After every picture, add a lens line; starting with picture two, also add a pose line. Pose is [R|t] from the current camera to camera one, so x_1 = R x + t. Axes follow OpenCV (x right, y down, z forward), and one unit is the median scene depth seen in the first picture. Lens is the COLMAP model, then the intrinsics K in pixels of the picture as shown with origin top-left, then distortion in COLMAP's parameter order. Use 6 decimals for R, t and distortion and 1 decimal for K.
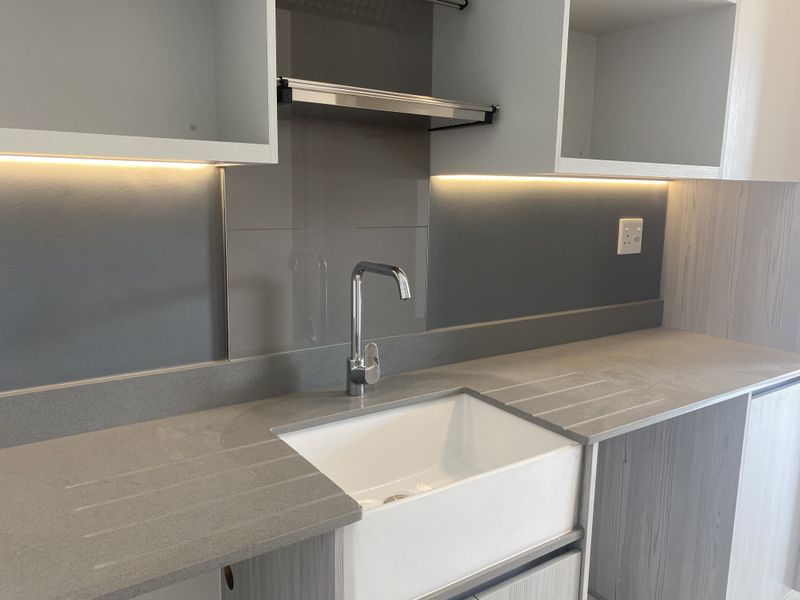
lens RADIAL K [[617.1, 0, 402.9], [0, 617.1, 285.3], [0, 0, 1]] dist [0.043607, -0.036832]
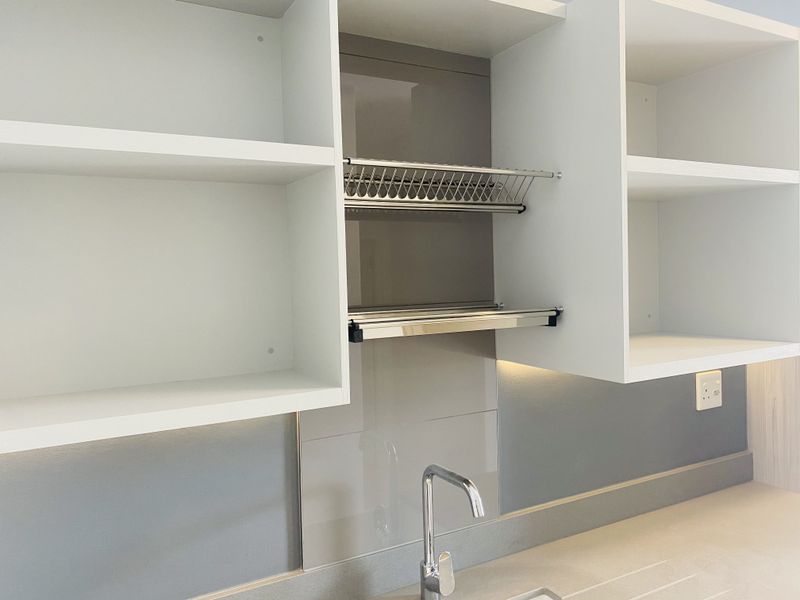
lens RADIAL K [[617.1, 0, 404.6], [0, 617.1, 298.1], [0, 0, 1]] dist [0.043607, -0.036832]
pose [[0.994022, -0.038263, -0.102251, 0.002177], [0.025472, 0.992007, -0.123586, -0.183229], [0.106163, 0.120242, 0.987052, -0.031406]]
